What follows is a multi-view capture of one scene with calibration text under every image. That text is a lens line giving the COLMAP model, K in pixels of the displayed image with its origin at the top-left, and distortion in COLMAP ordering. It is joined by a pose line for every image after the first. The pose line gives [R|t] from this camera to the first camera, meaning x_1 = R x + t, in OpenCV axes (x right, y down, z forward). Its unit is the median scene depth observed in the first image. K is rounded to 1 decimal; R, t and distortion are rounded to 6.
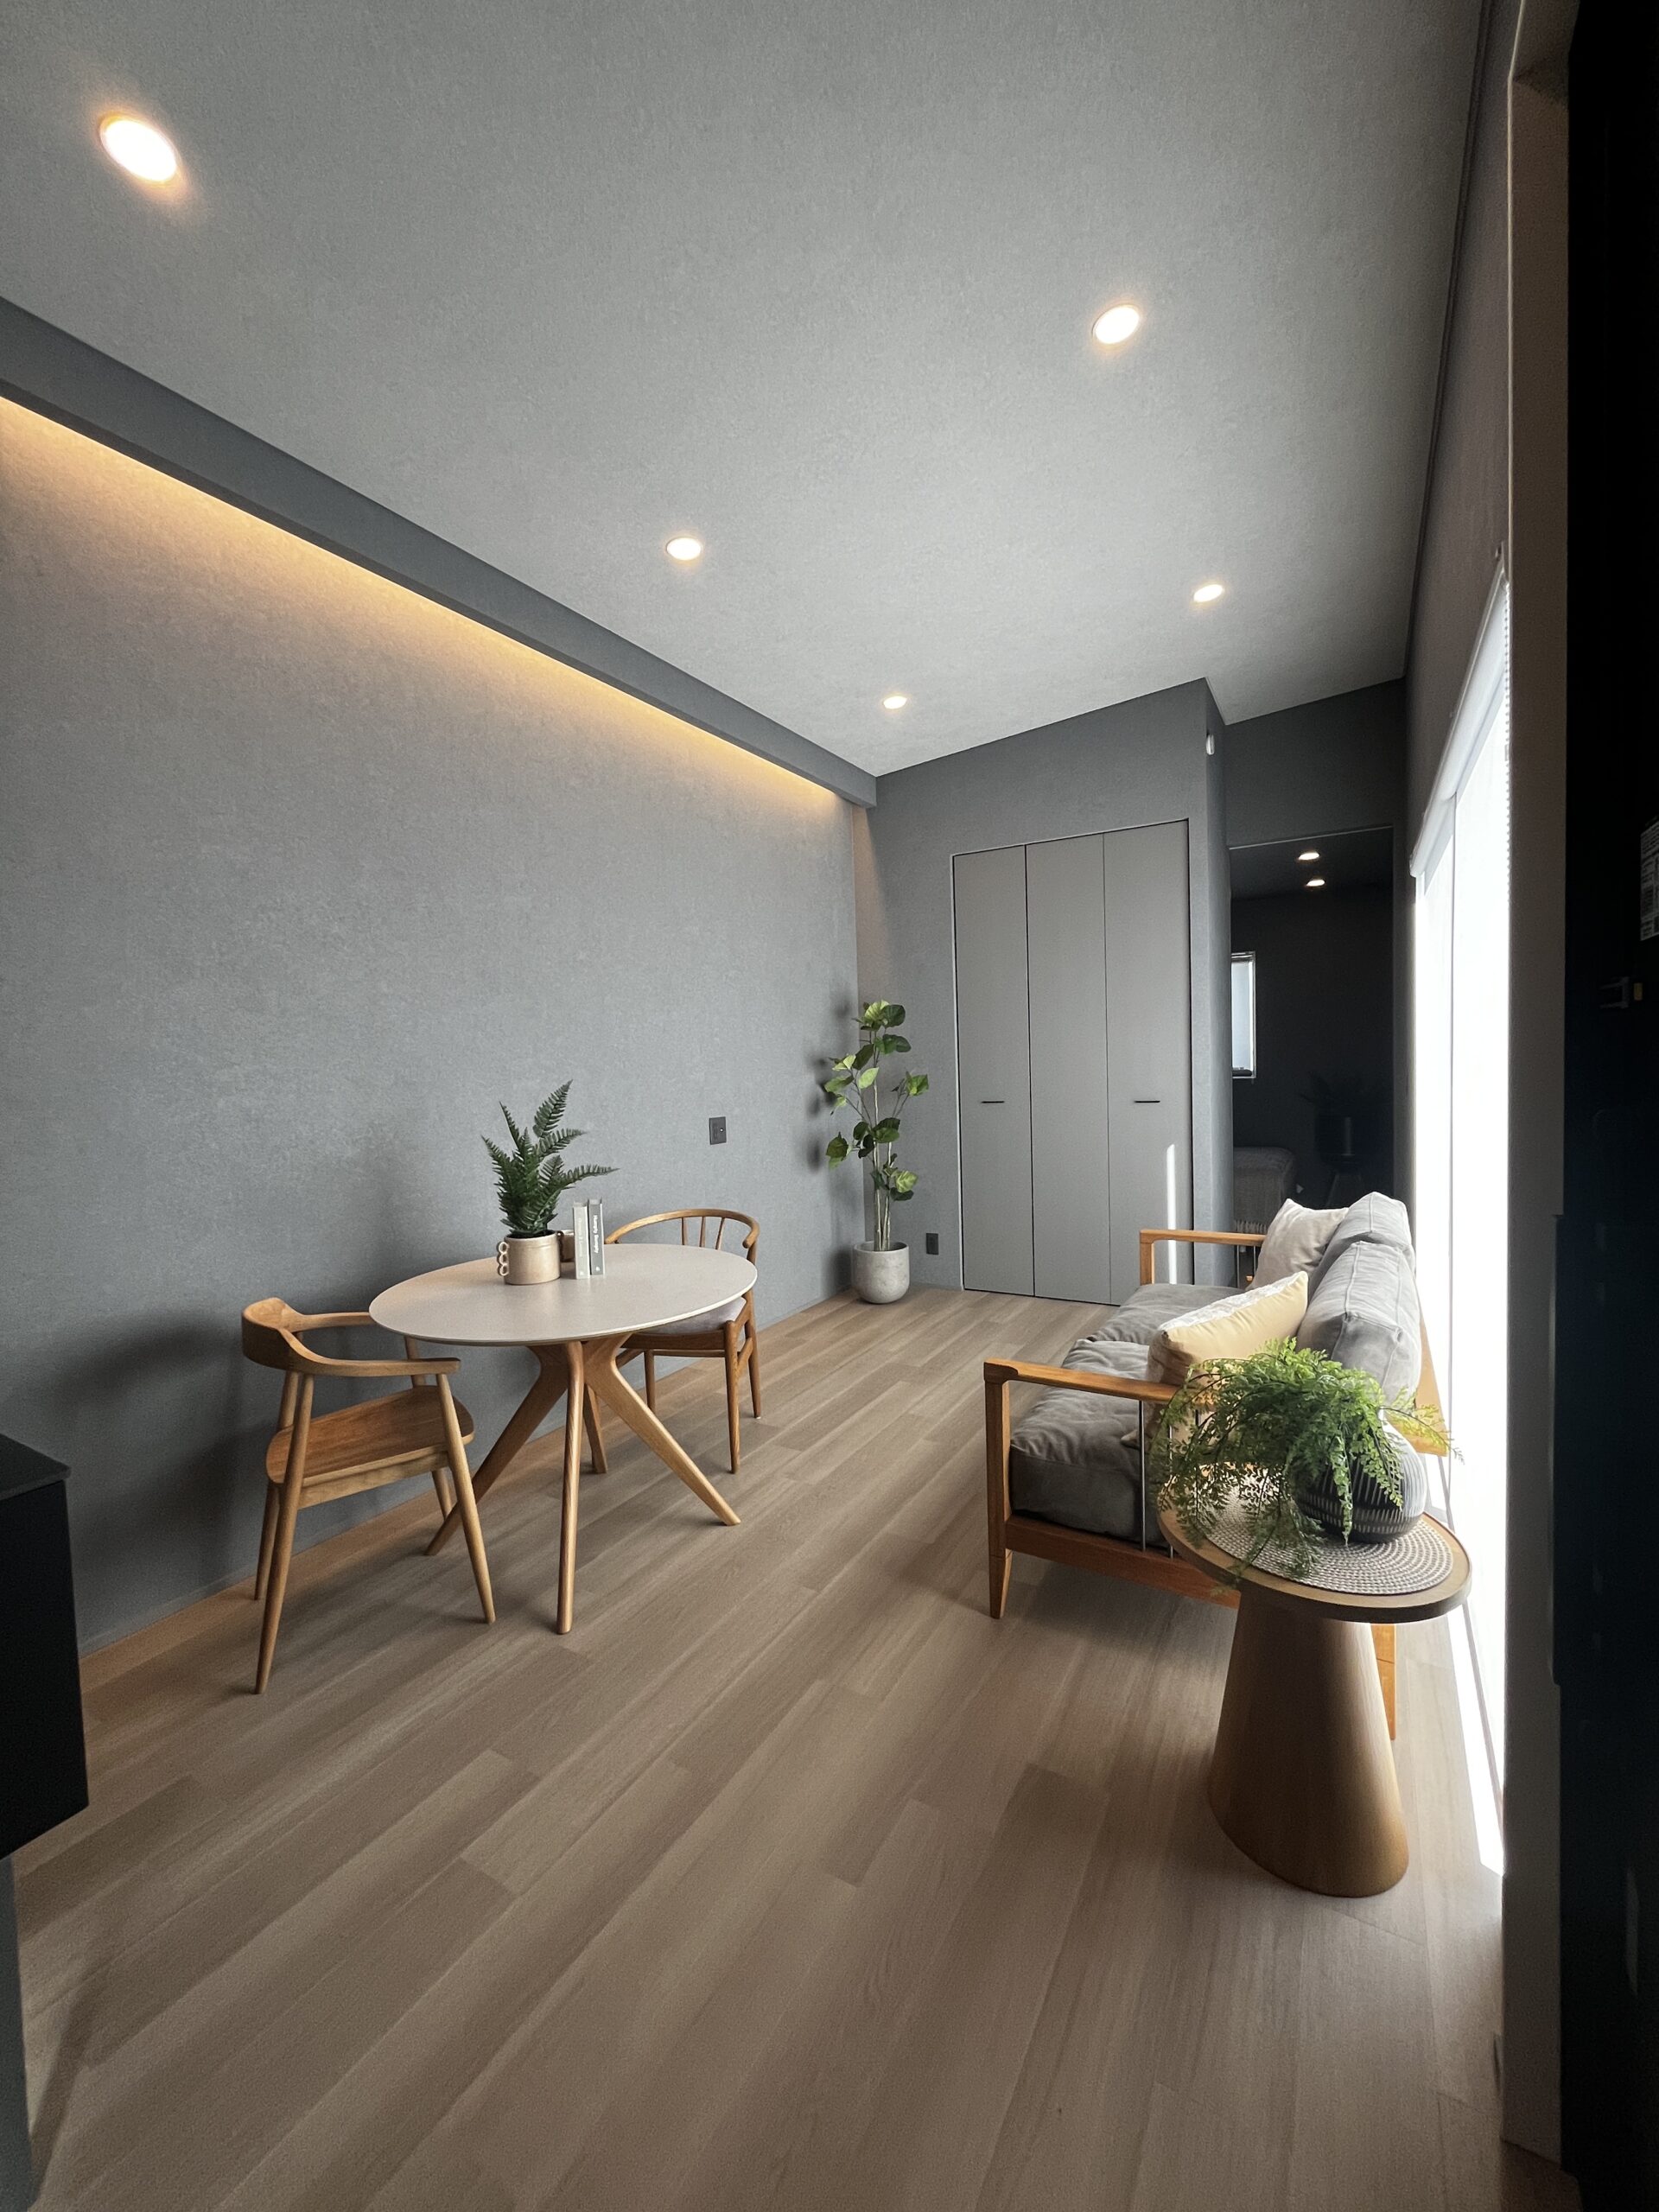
lens RADIAL K [[885.7, 0, 833.6], [0, 885.7, 1106.1], [0, 0, 1]] dist [-0.004656, 0.000619]
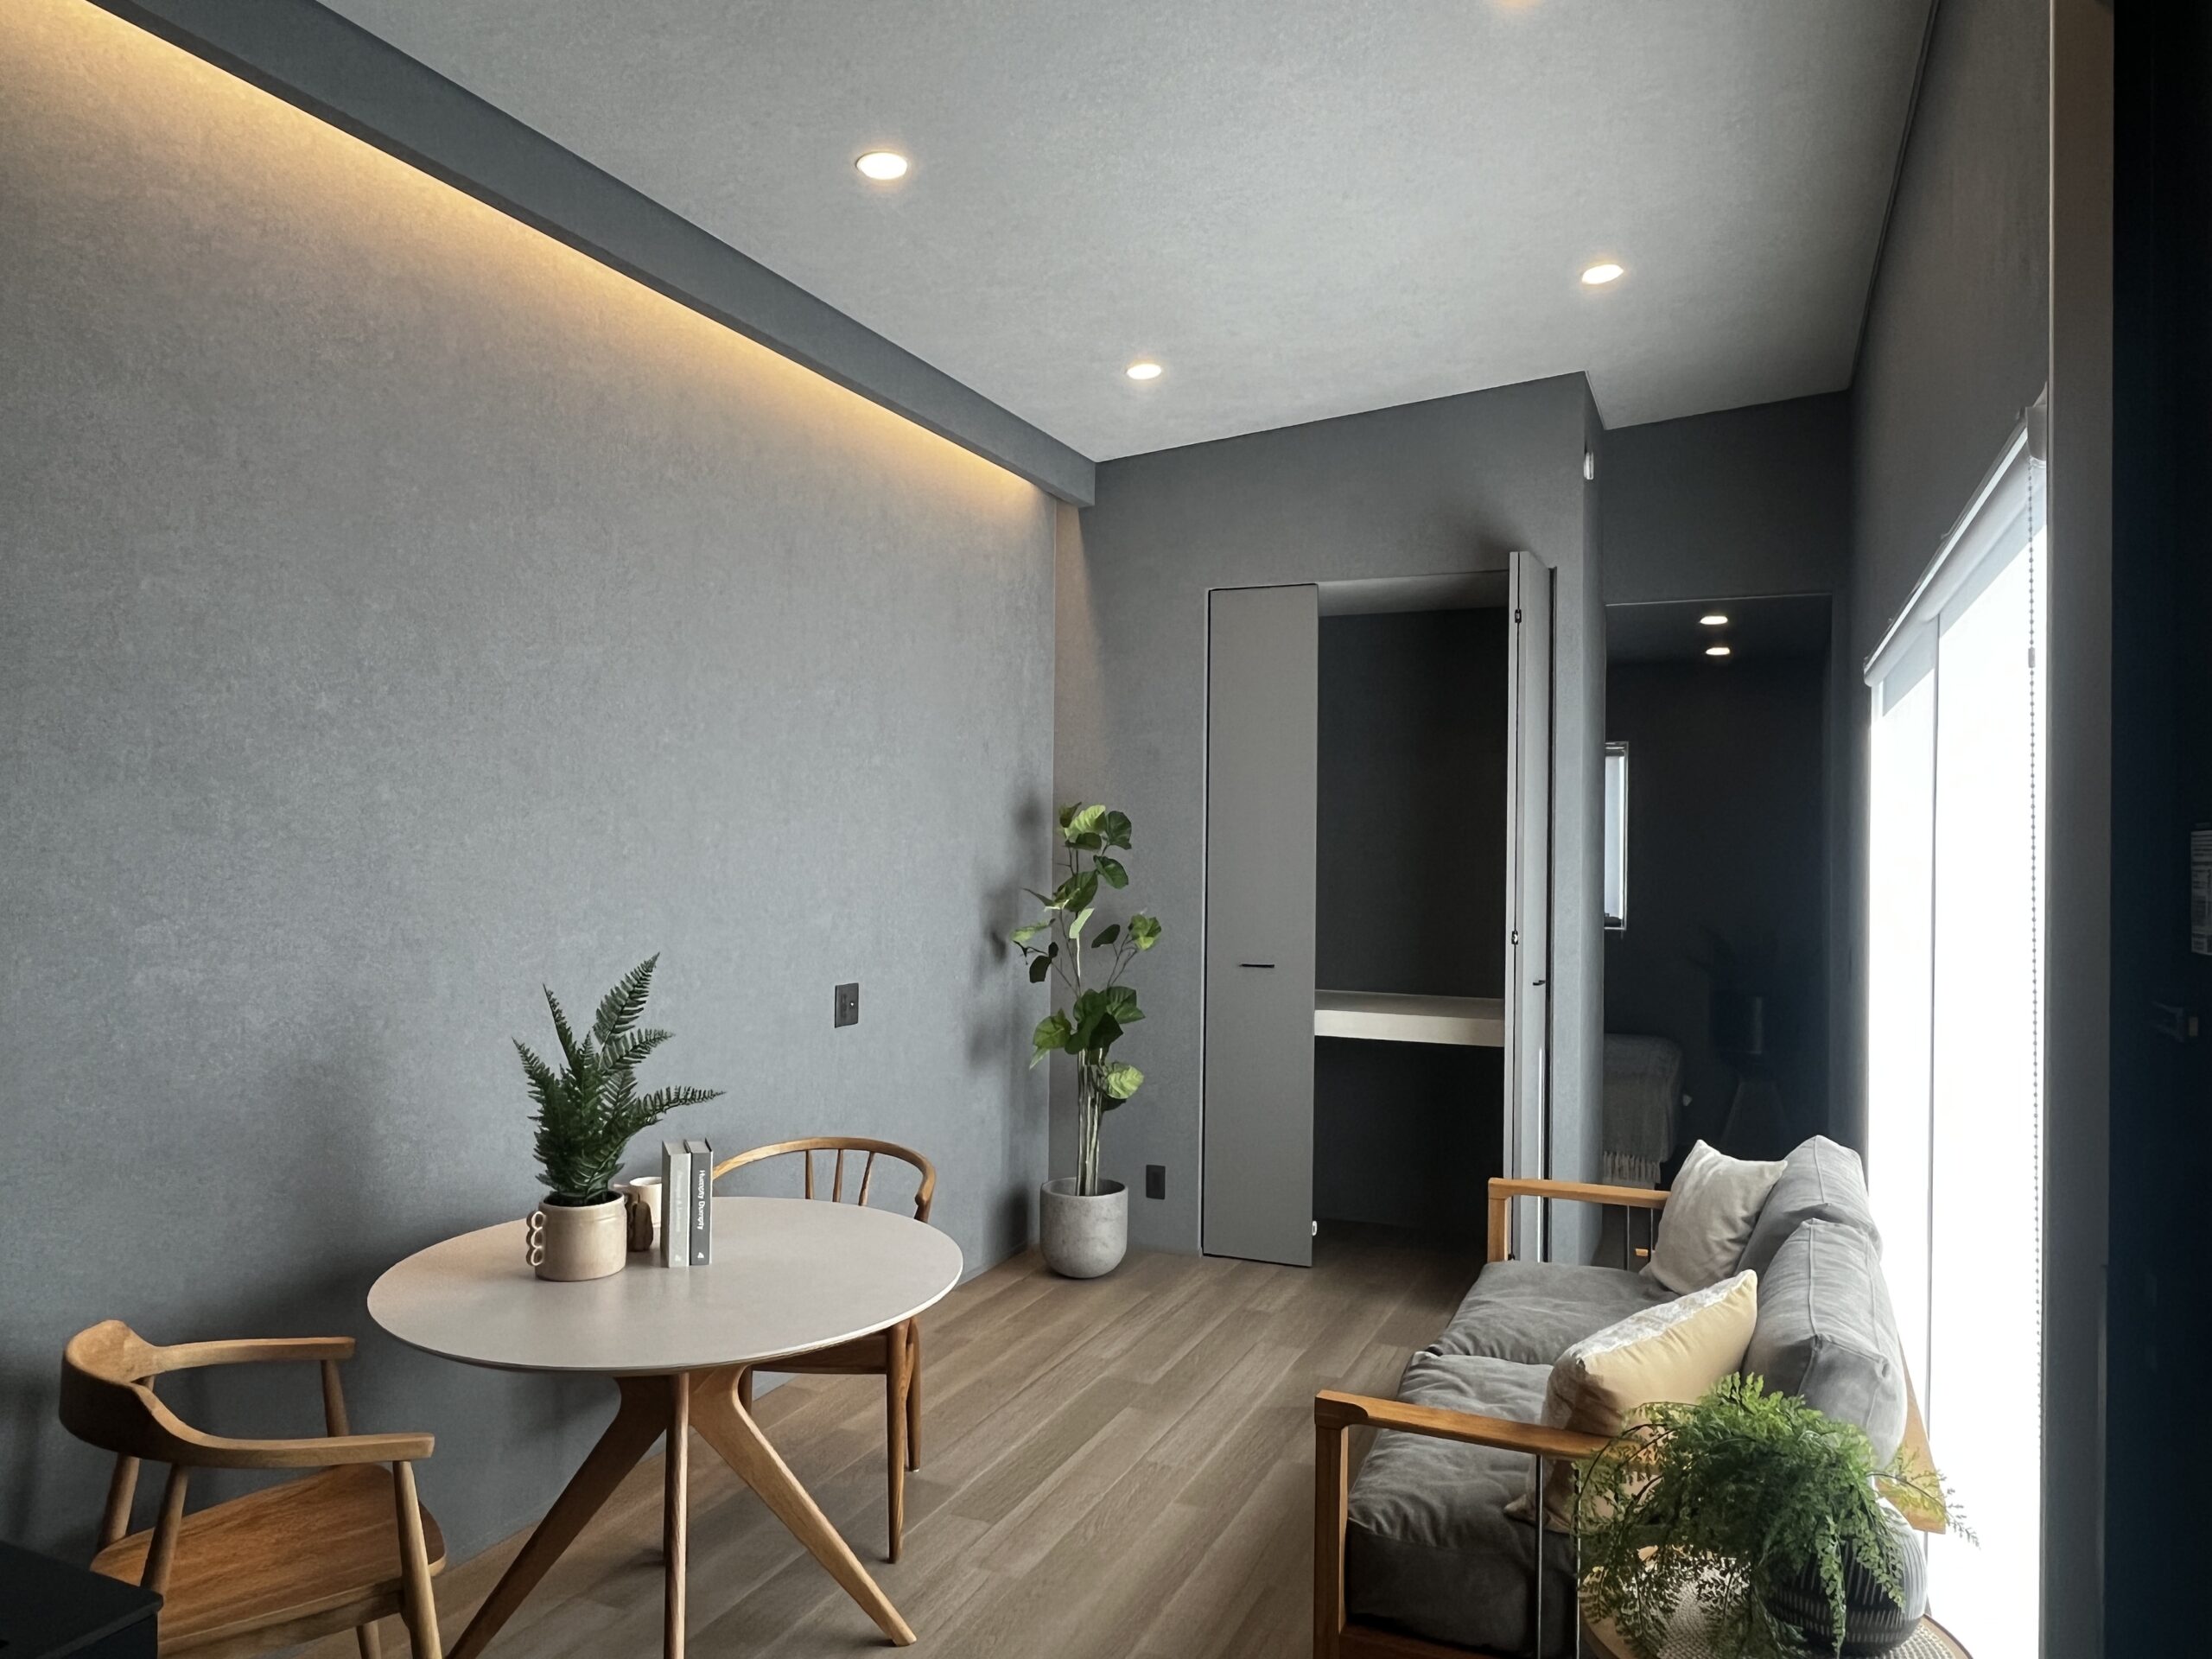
lens RADIAL K [[1453.1, 0, 1108.4], [0, 1453.1, 834.5], [0, 0, 1]] dist [-0.002717, -0.002483]
pose [[0.991854, 0.043369, 0.119767, -0.116158], [-0.036317, 0.997510, -0.060448, -0.060526], [-0.122091, 0.055606, 0.990960, -0.106600]]
